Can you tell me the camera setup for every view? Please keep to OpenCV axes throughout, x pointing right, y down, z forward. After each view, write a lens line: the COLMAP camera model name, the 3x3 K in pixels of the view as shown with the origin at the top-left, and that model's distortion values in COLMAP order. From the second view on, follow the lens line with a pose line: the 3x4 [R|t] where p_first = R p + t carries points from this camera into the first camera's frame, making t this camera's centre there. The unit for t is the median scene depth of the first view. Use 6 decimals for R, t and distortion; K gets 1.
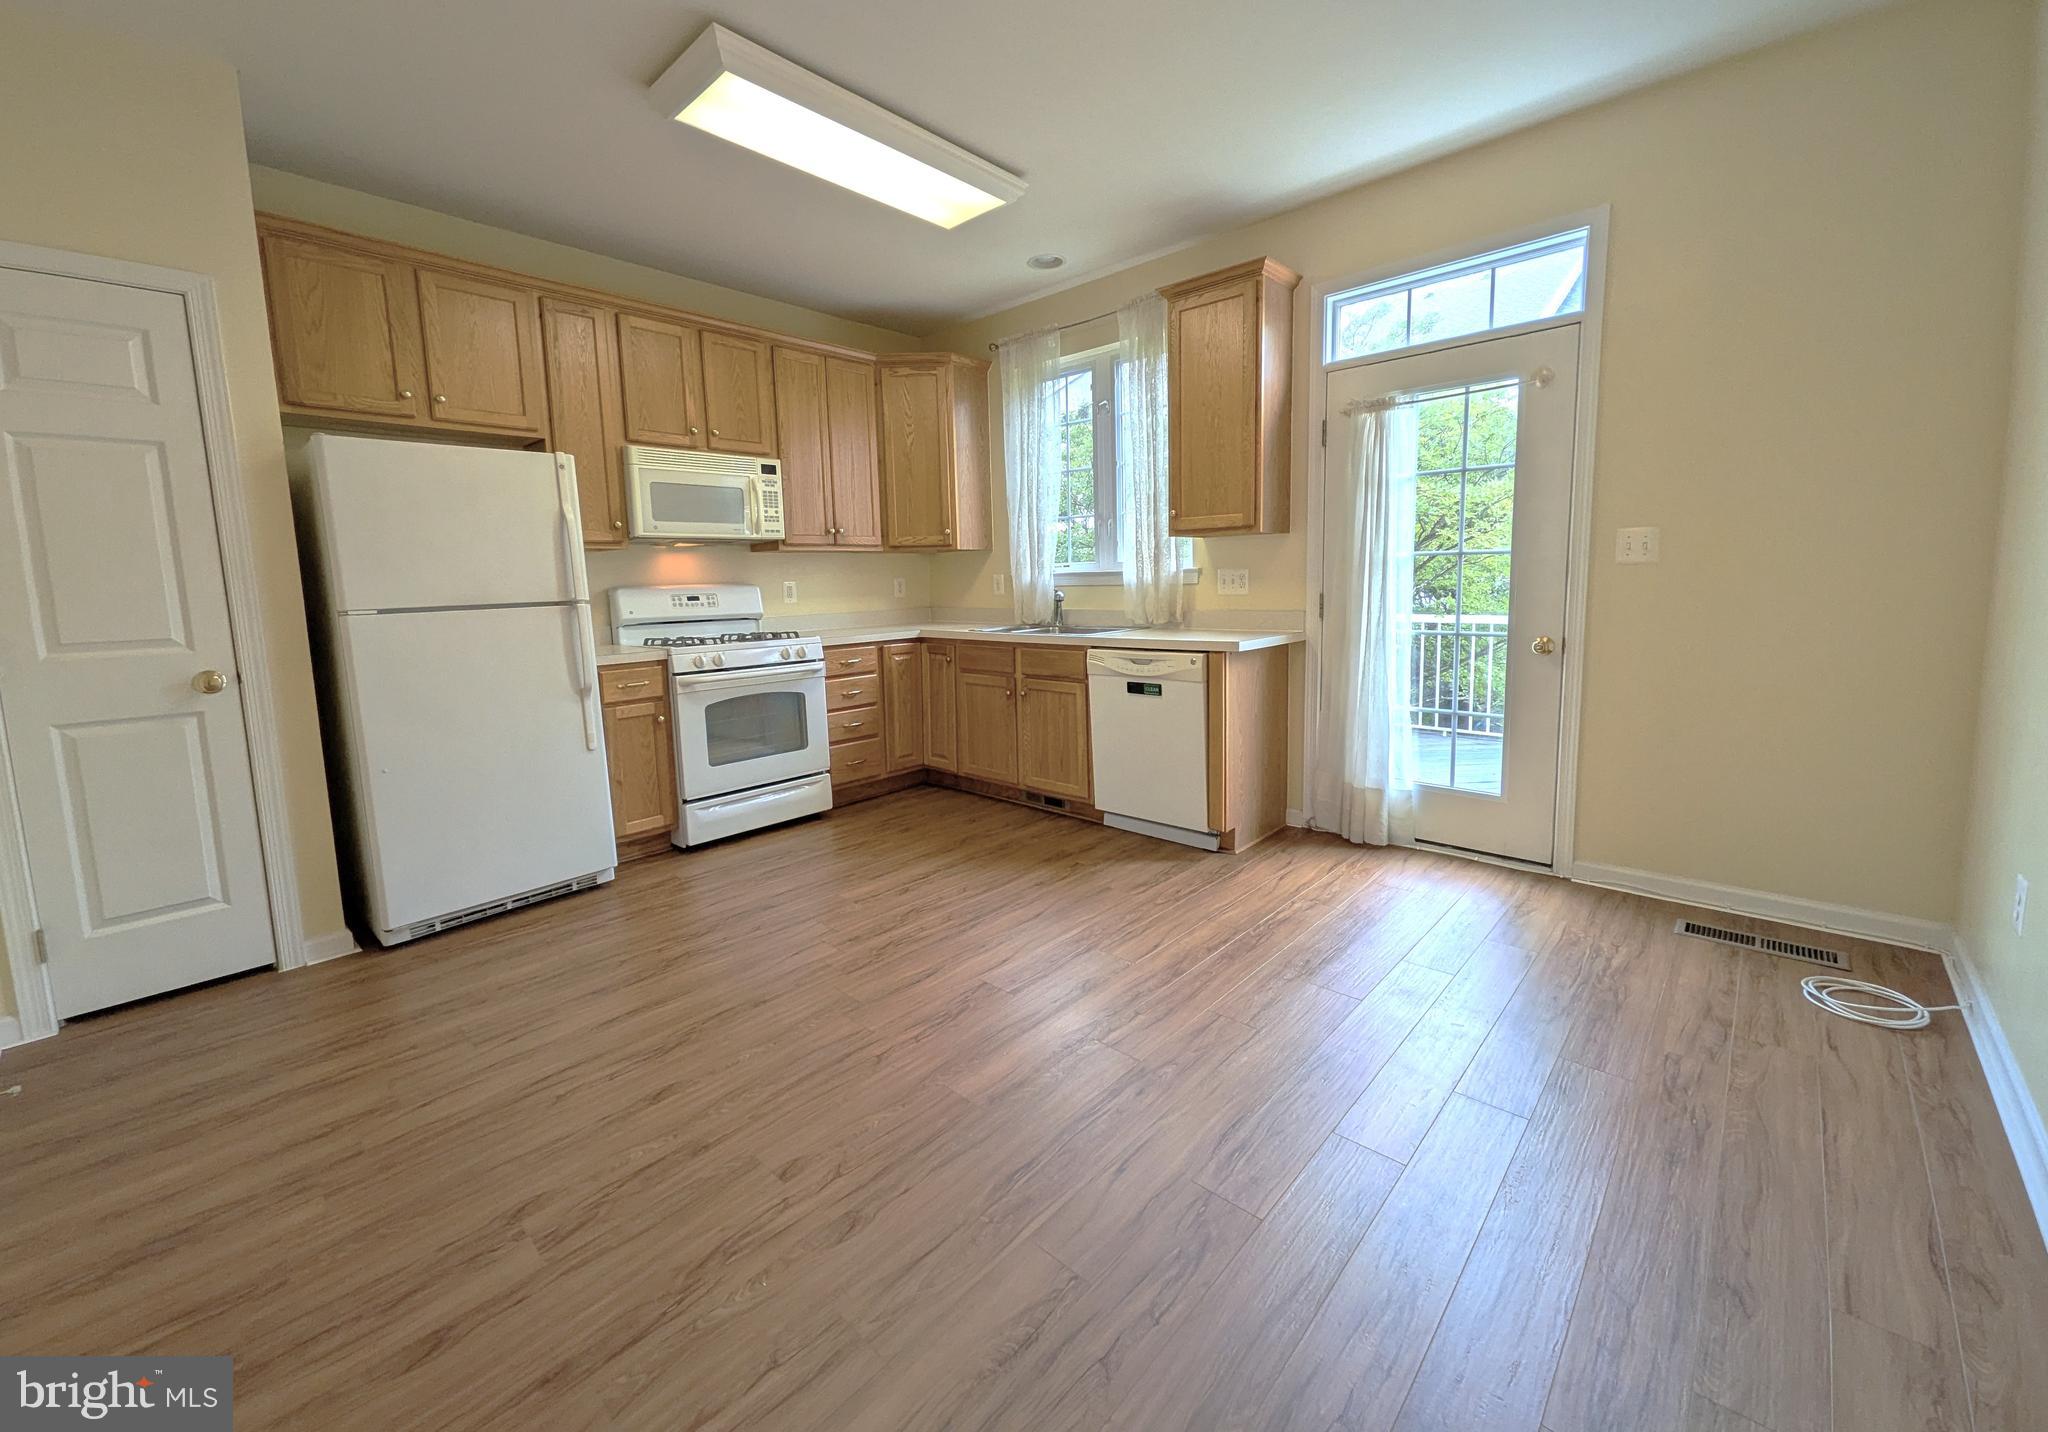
lens RADIAL K [[817.3, 0, 1021.4], [0, 817.3, 685.9], [0, 0, 1]] dist [-0.000058, -0.000011]
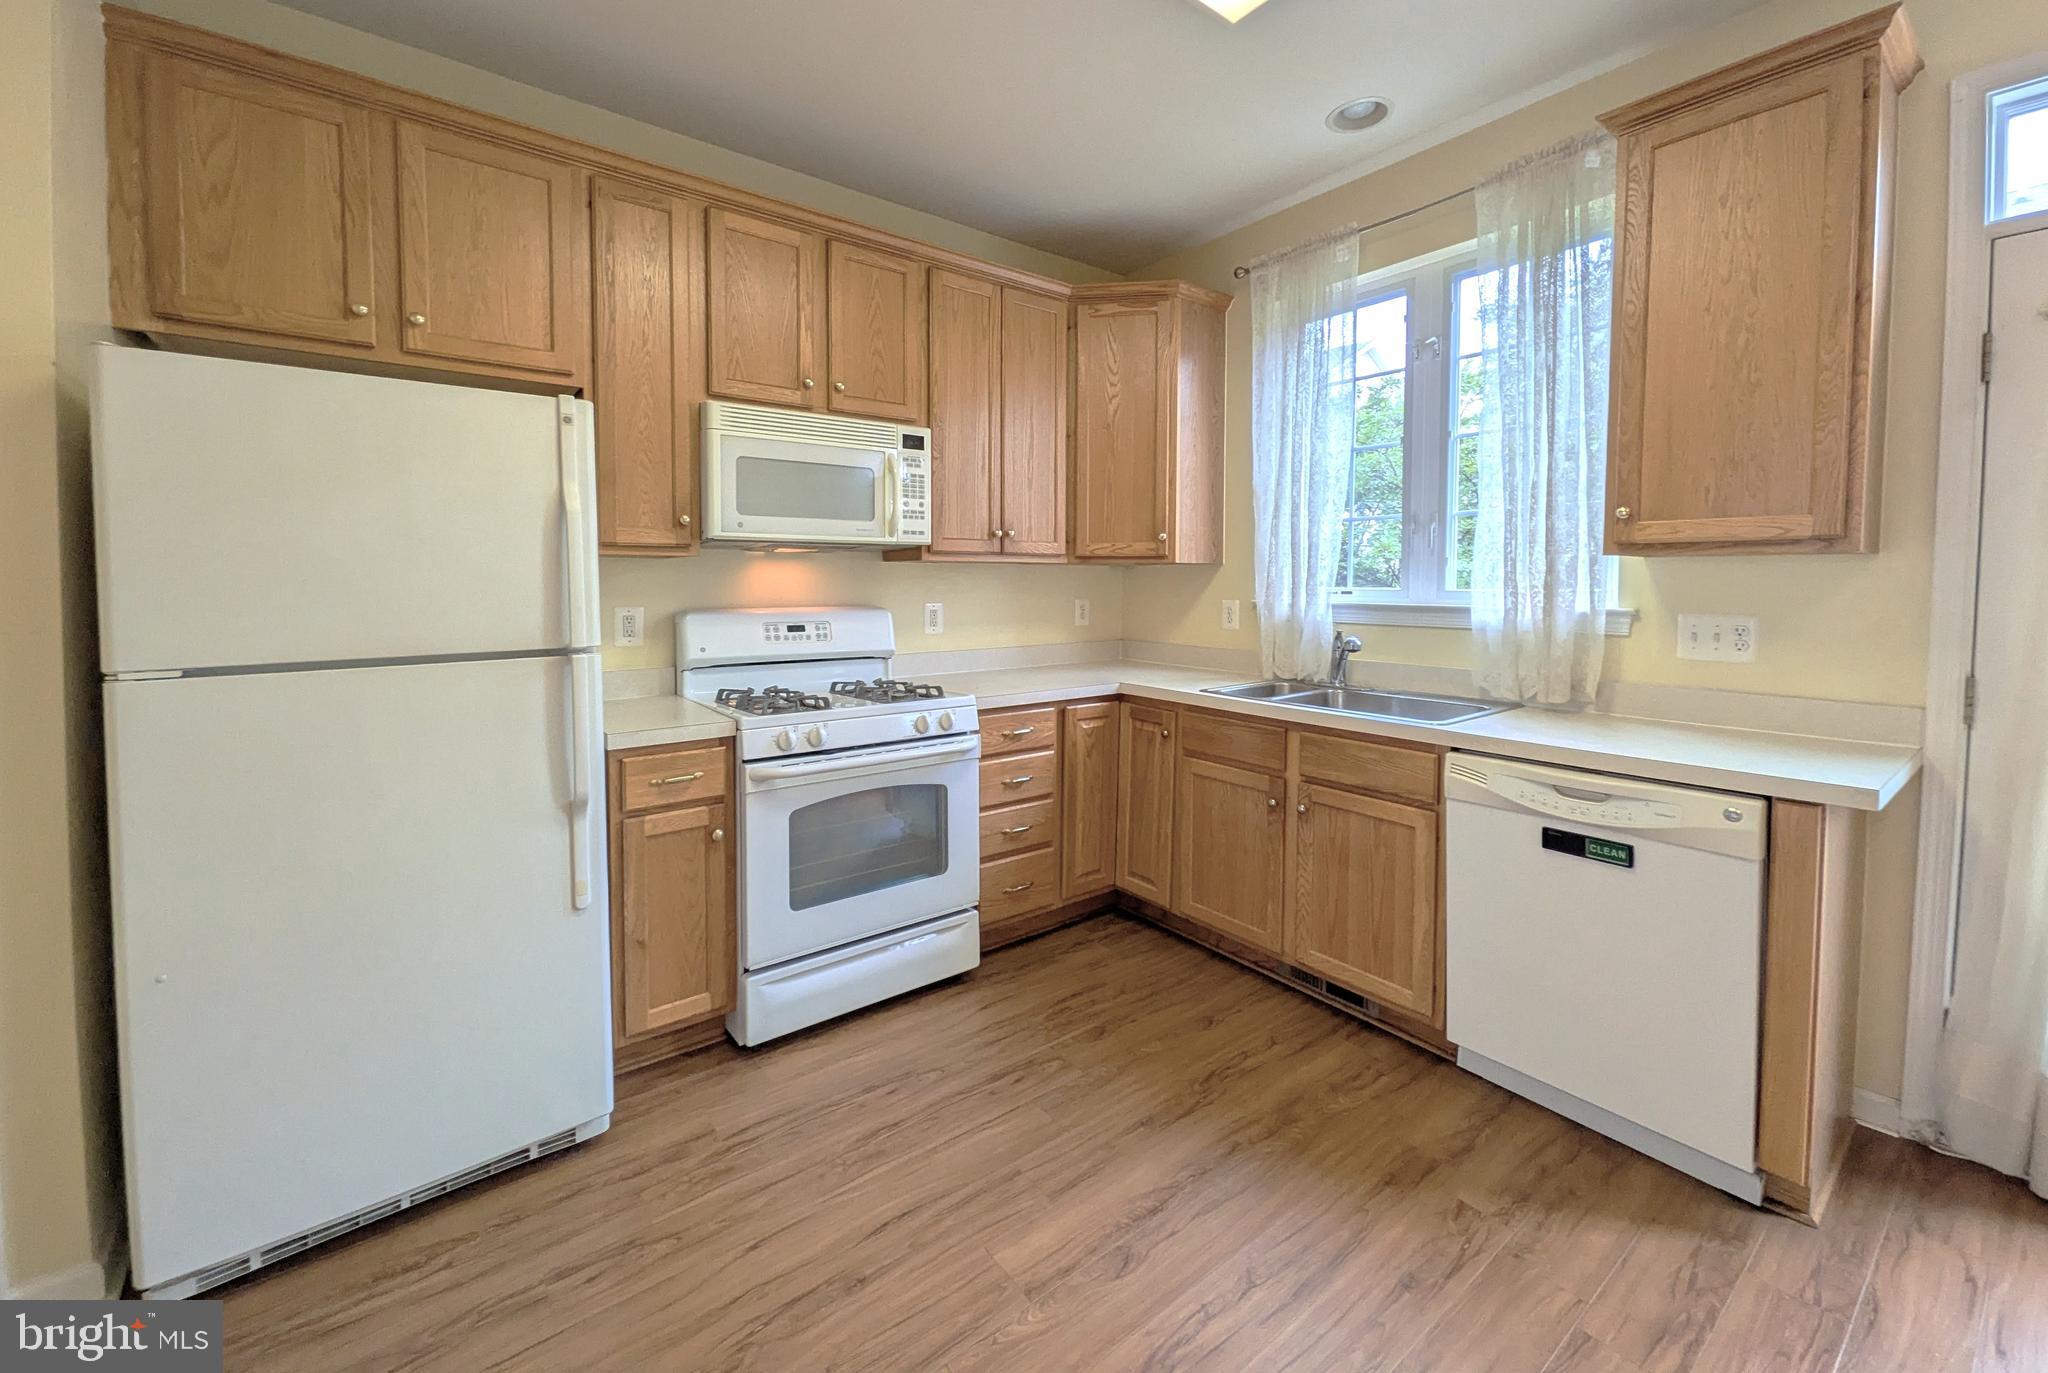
lens RADIAL K [[802.1, 0, 1014.6], [0, 802.1, 618.5], [0, 0, 1]] dist [0.000784, -0.000001]
pose [[0.984475, 0.034986, -0.172002, -0.112072], [-0.048605, 0.995951, -0.075619, -0.076851], [0.168660, 0.082805, 0.982190, 0.389934]]
